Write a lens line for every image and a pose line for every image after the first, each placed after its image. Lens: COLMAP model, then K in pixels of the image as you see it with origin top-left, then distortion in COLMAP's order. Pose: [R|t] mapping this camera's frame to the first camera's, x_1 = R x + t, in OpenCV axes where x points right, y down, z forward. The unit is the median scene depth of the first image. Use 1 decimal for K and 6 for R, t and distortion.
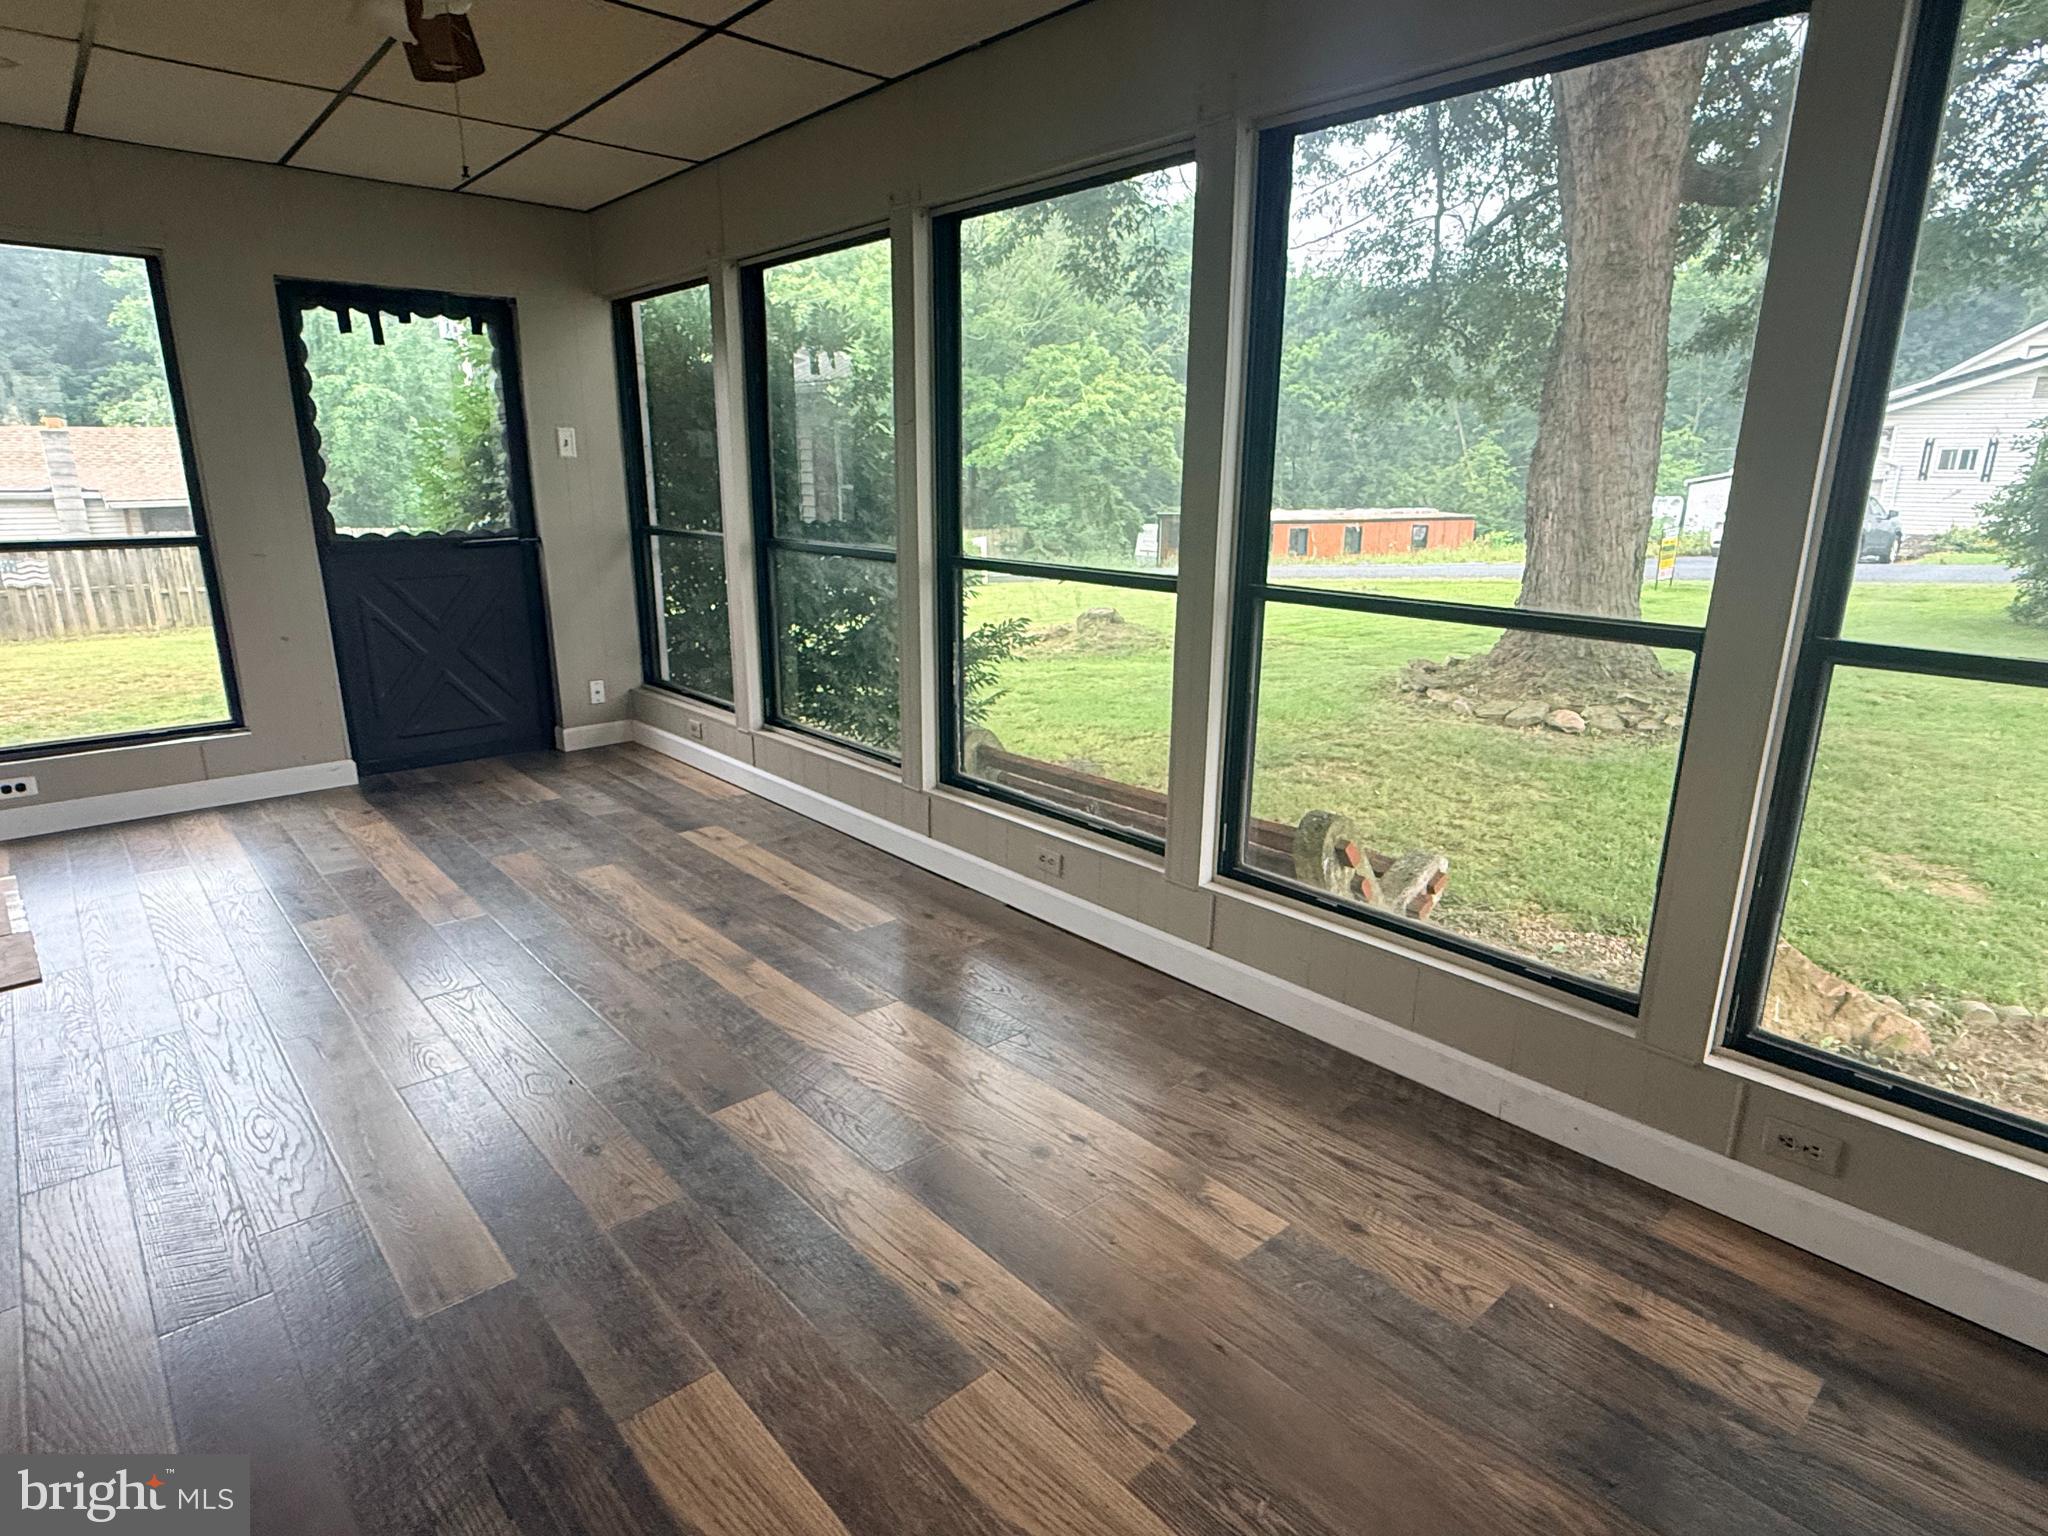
lens RADIAL K [[1123.1, 0, 1031.1], [0, 1123.1, 774.3], [0, 0, 1]] dist [-0.007534, 0.004147]
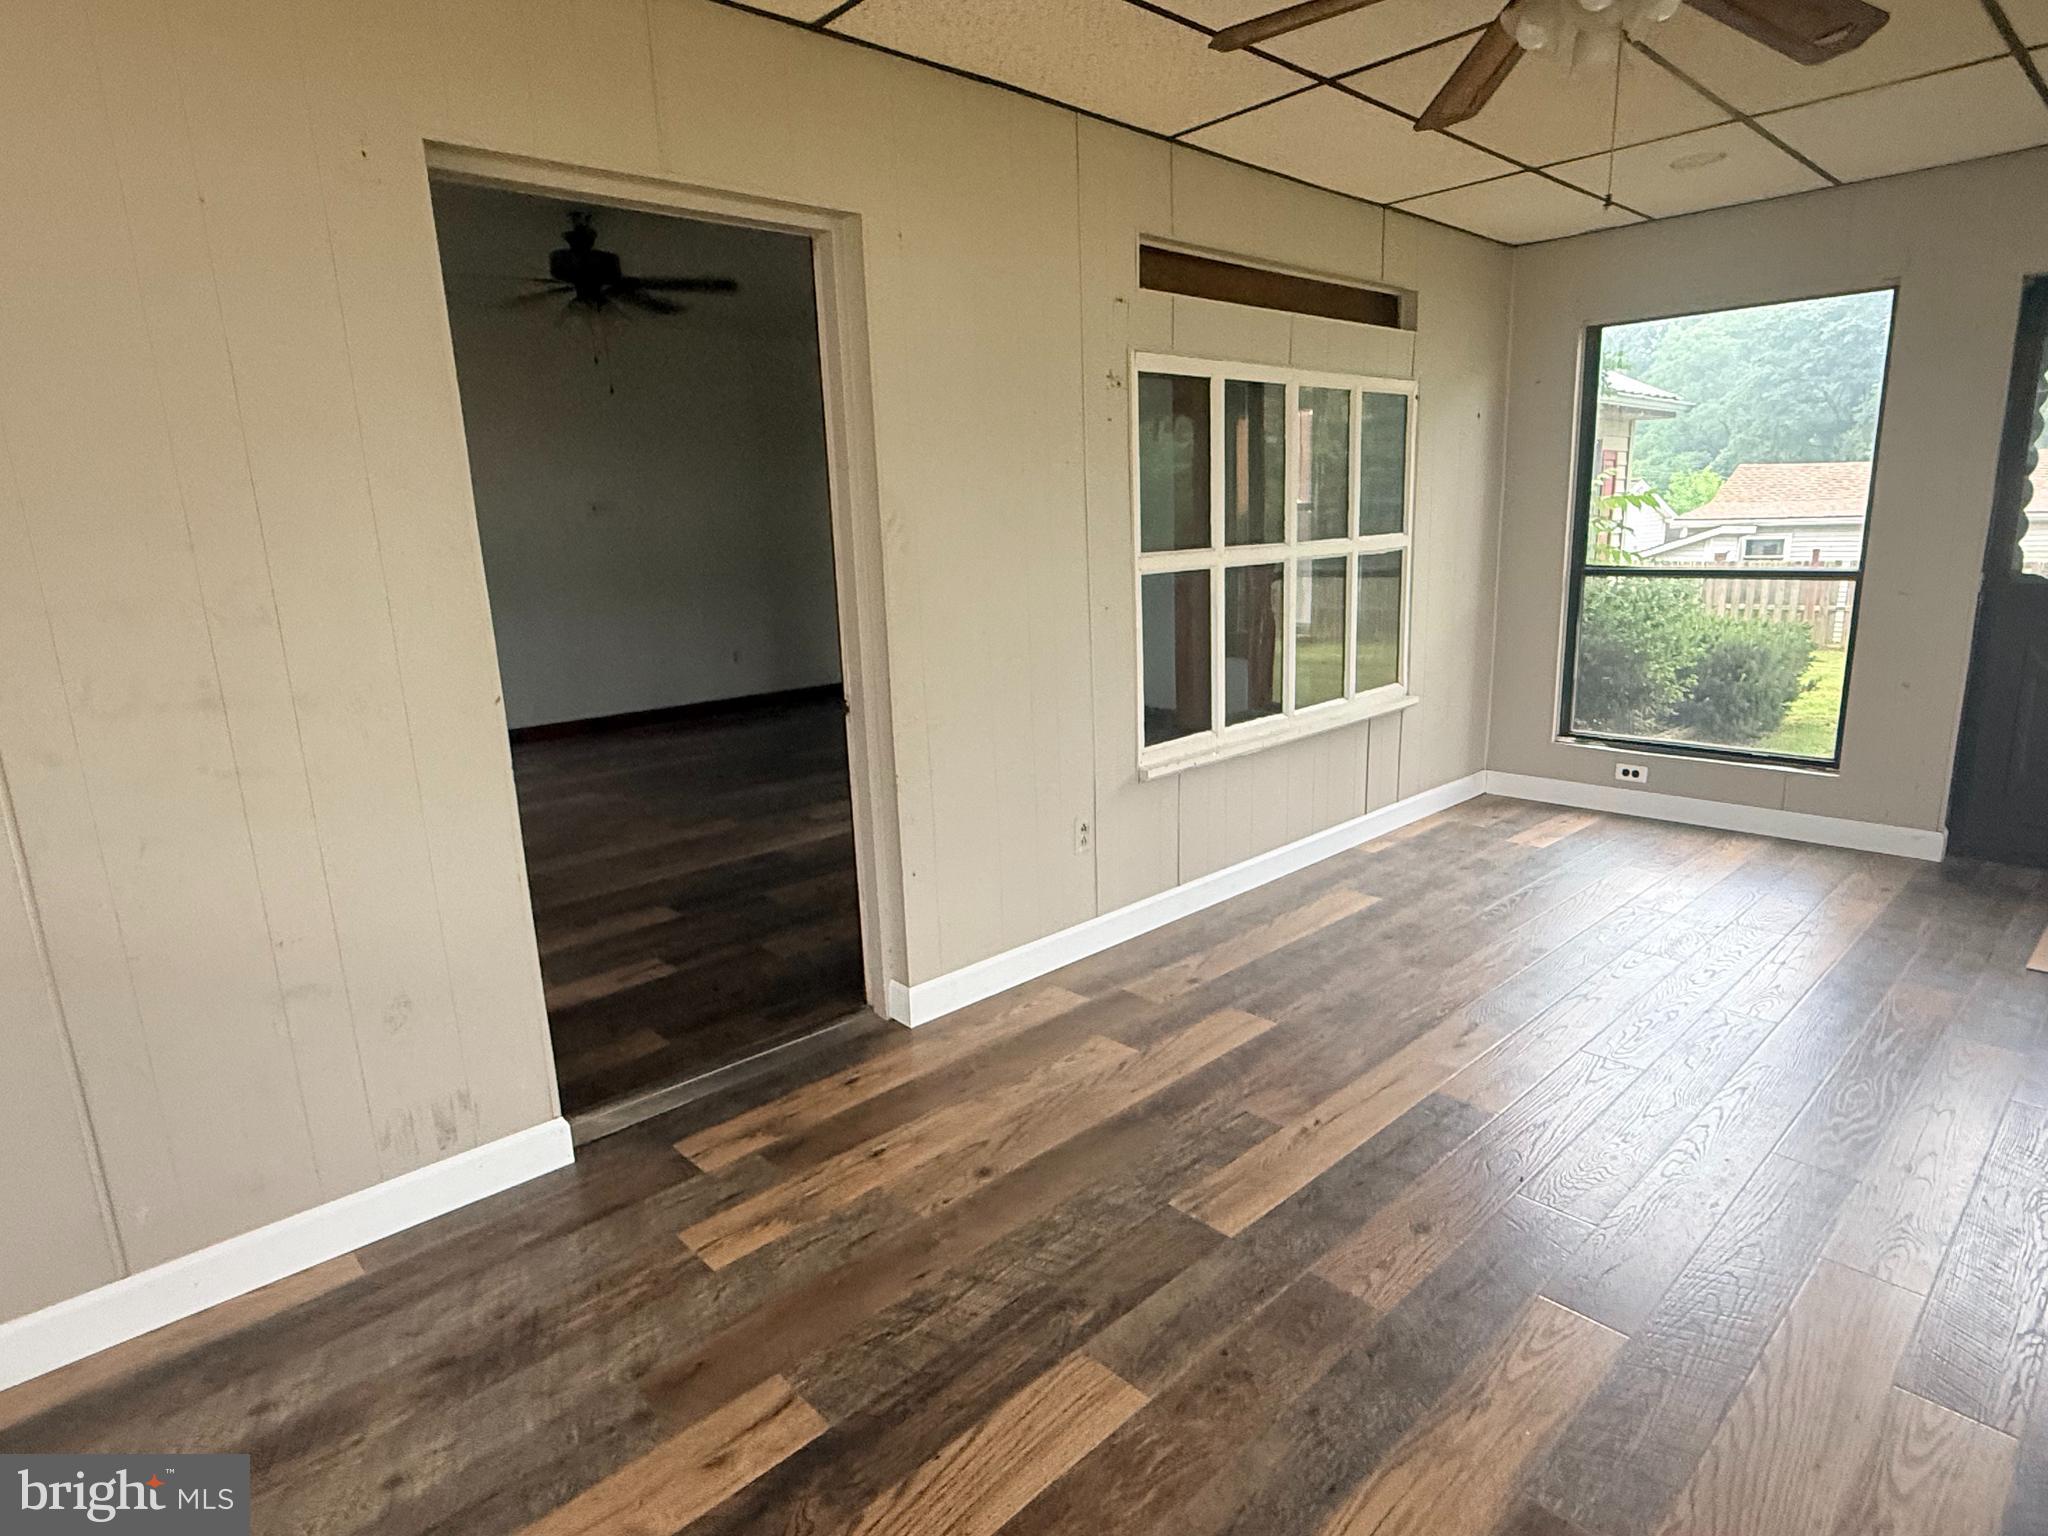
lens RADIAL K [[1123.1, 0, 1027.9], [0, 1123.1, 772.4], [0, 0, 1]] dist [-0.007534, 0.004147]
pose [[0.014025, 0.212197, -0.977126, 0.252715], [-0.228448, 0.952056, 0.203473, -0.084158], [0.973455, 0.220369, 0.061828, 0.294118]]
